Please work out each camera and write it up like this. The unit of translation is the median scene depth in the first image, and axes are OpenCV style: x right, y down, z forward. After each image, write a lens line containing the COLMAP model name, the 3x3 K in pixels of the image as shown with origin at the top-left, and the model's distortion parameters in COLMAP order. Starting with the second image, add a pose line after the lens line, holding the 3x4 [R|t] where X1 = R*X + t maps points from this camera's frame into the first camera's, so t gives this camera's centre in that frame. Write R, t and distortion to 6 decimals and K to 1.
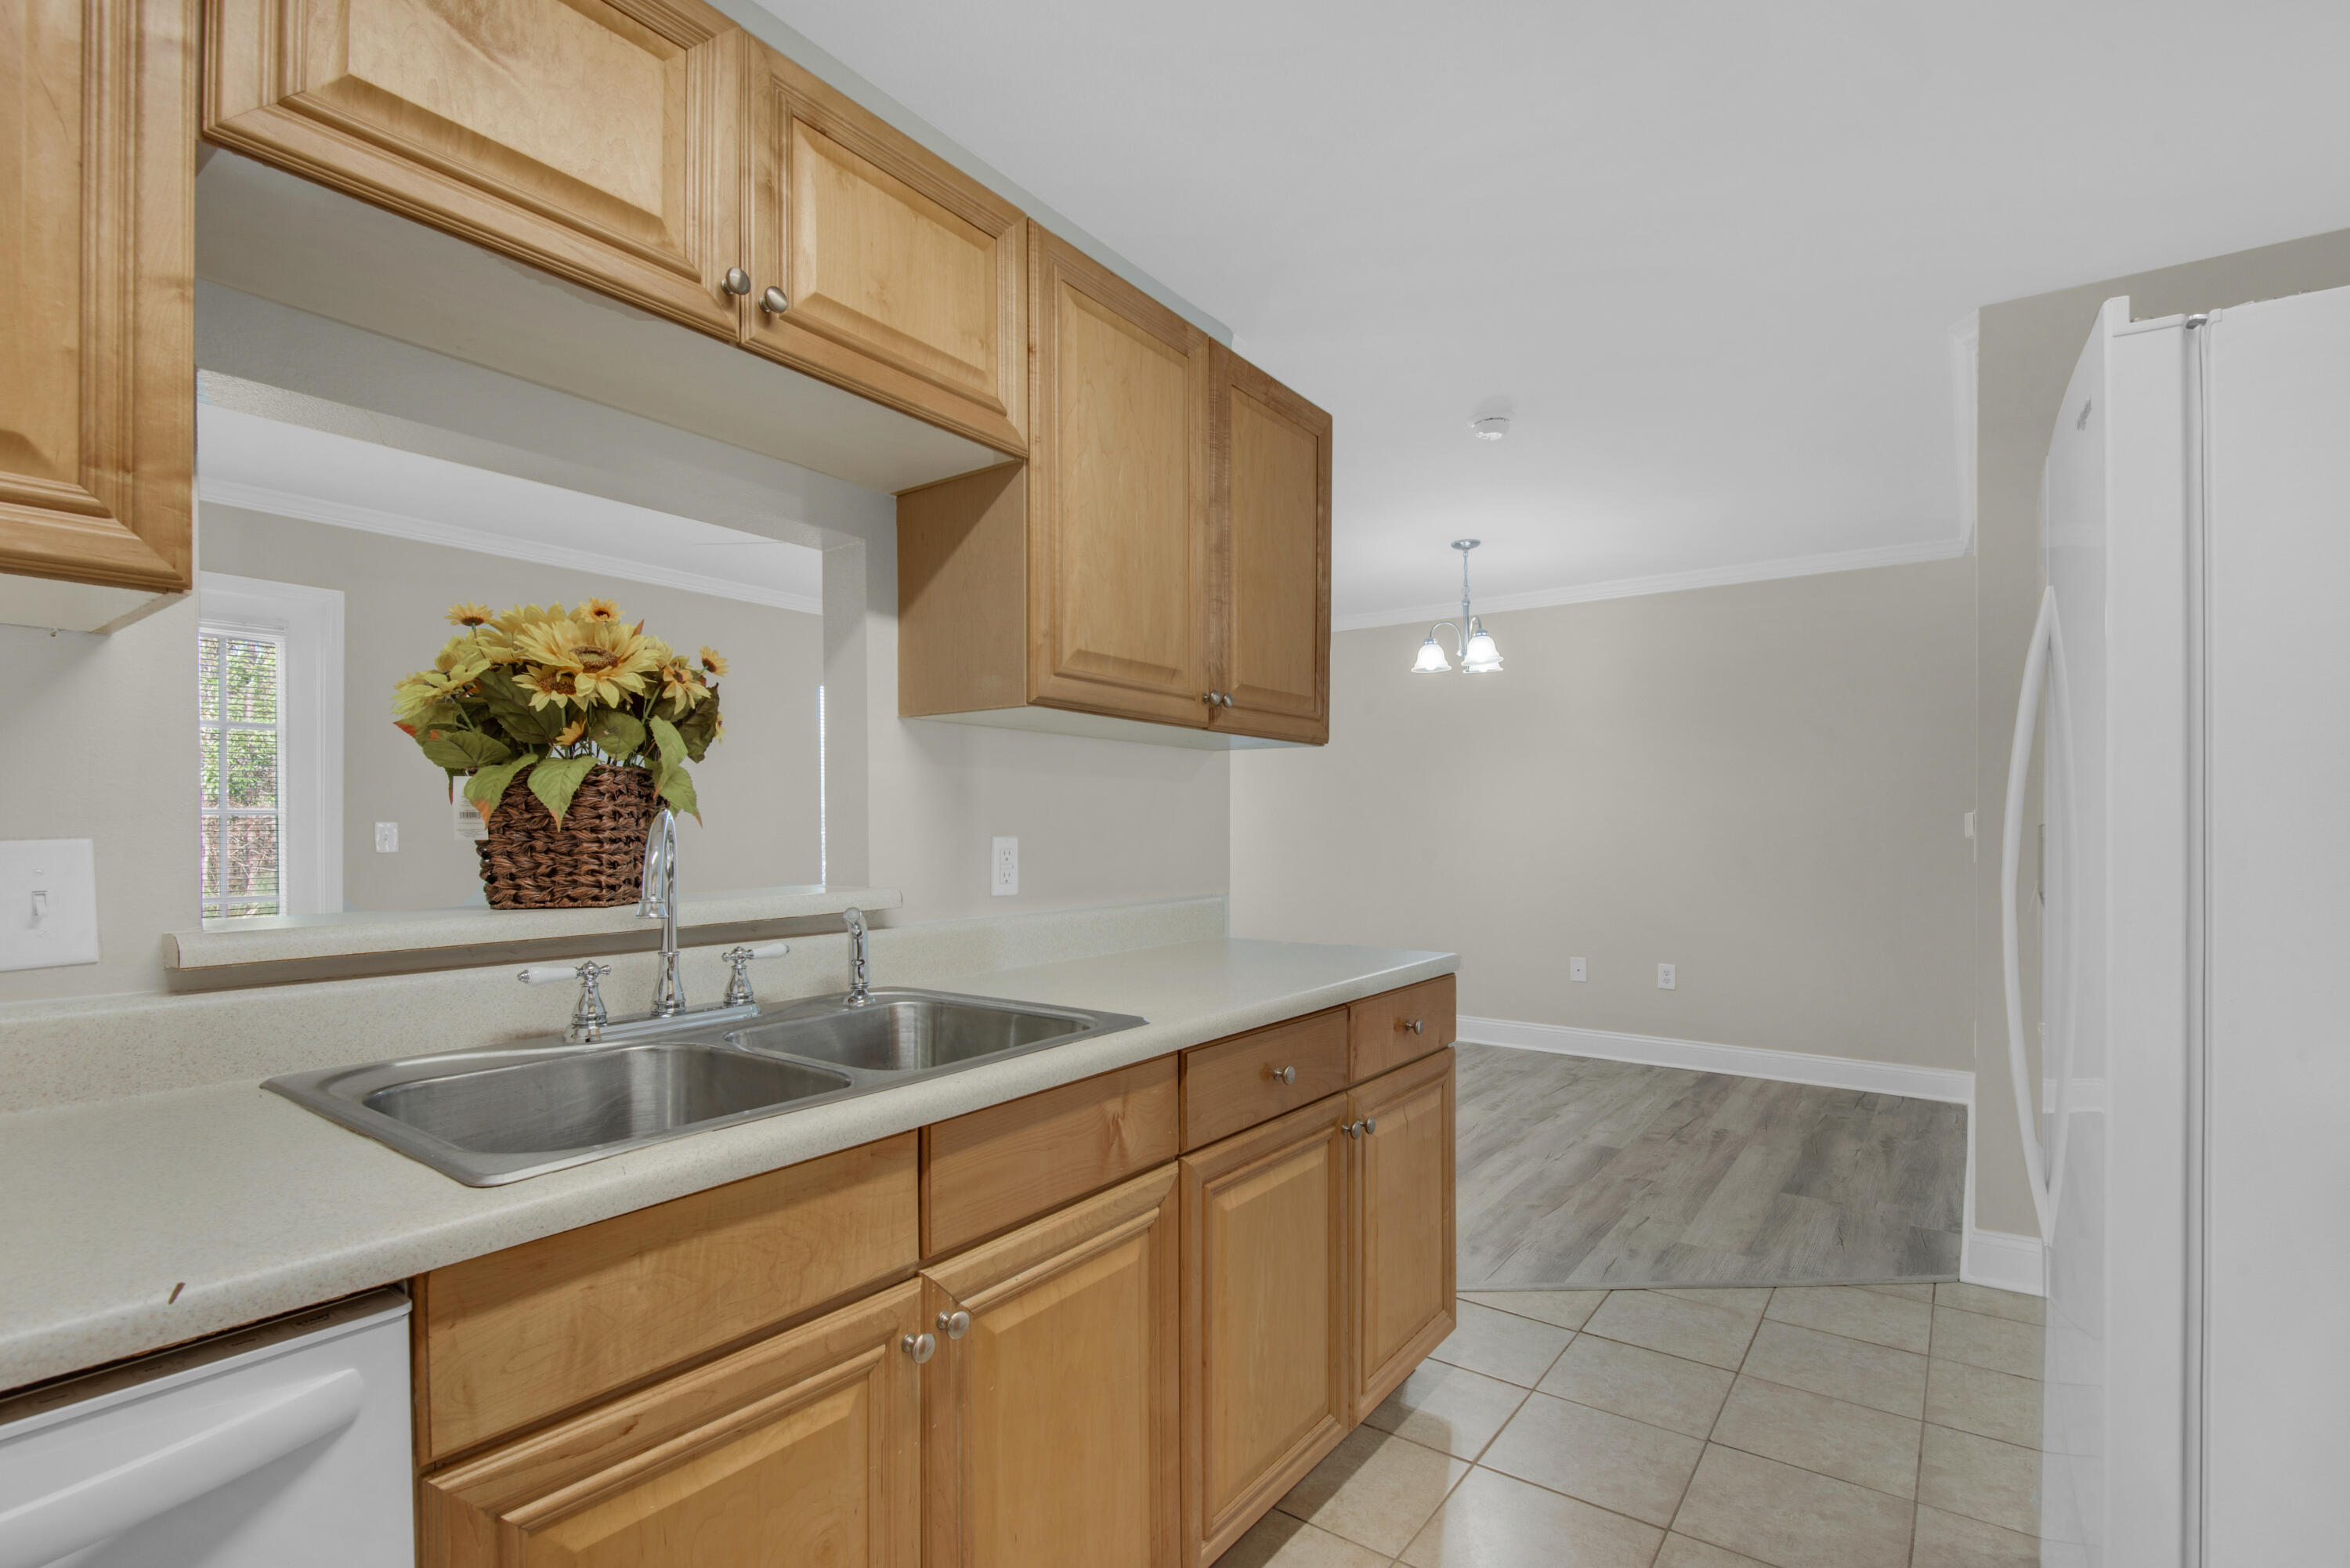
lens RADIAL K [[1086.7, 0, 1169.2], [0, 1086.7, 821.4], [0, 0, 1]] dist [-0.000998, -0.022622]
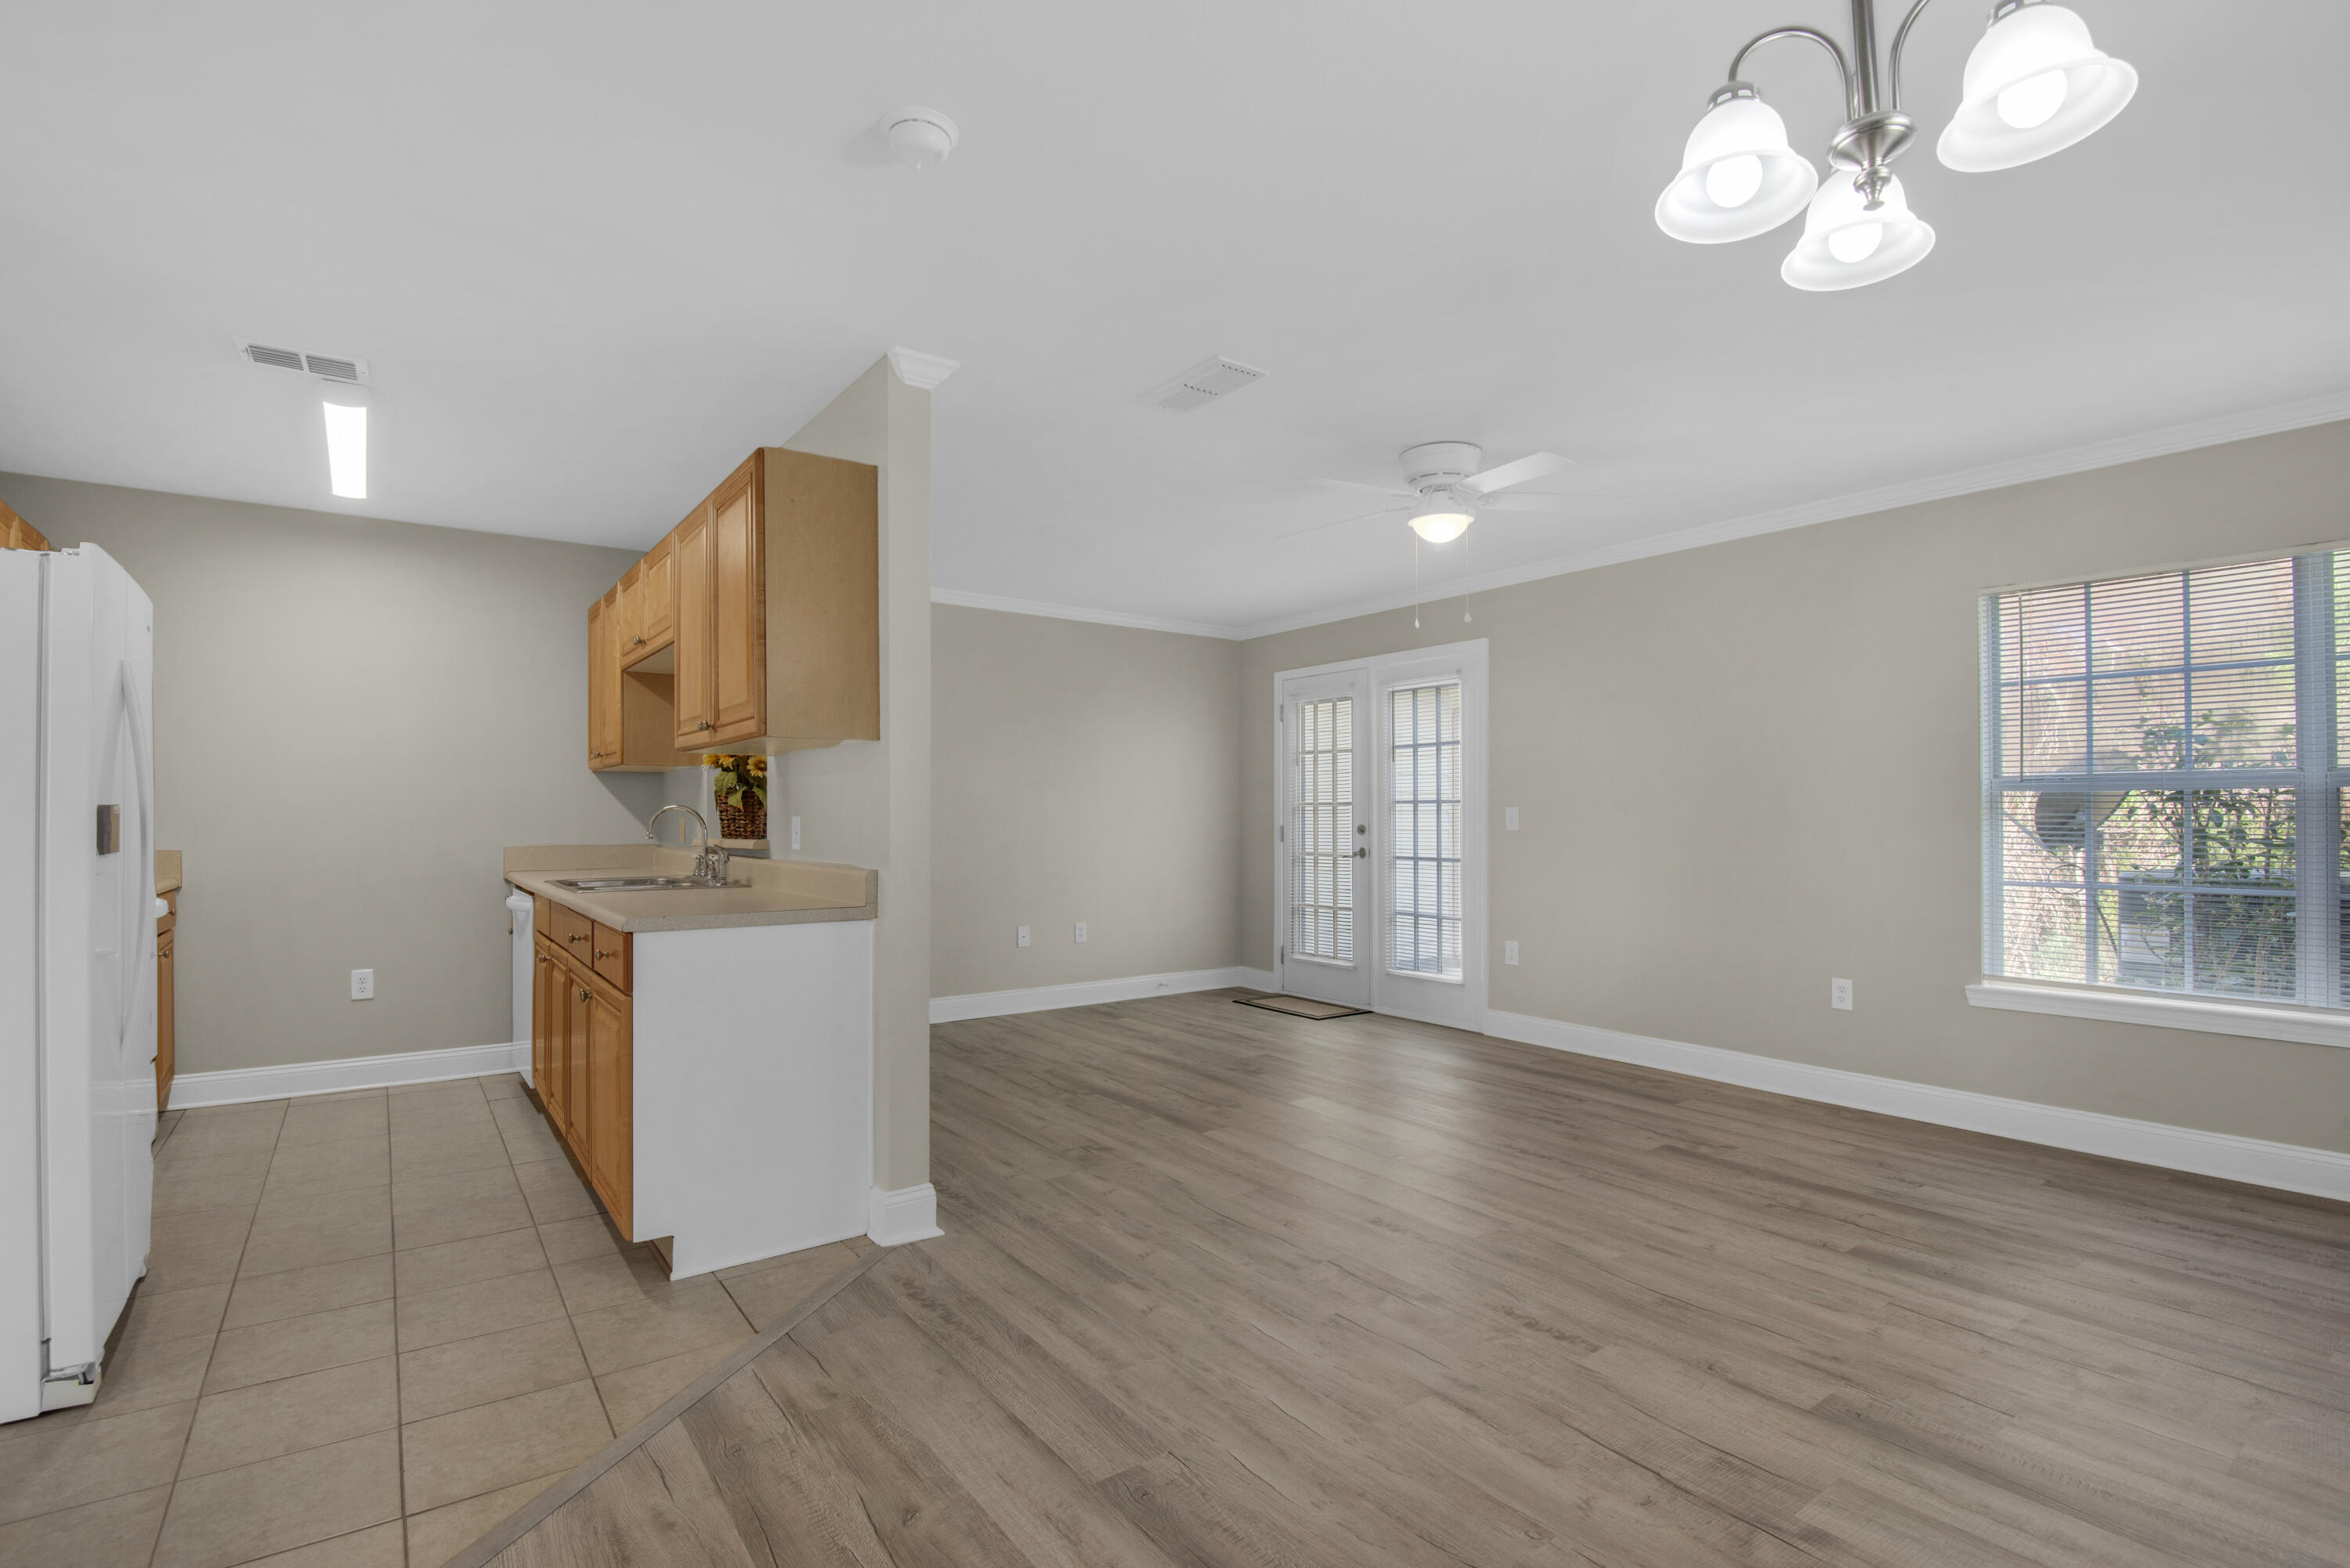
lens RADIAL K [[1086.7, 0, 1169.2], [0, 1086.7, 821.4], [0, 0, 1]] dist [-0.000998, -0.022622]
pose [[-0.298958, 0.003631, -0.954259, 0.649199], [0.007138, 0.999973, 0.001568, 0.009867], [0.954240, -0.006343, -0.298976, 1.033881]]
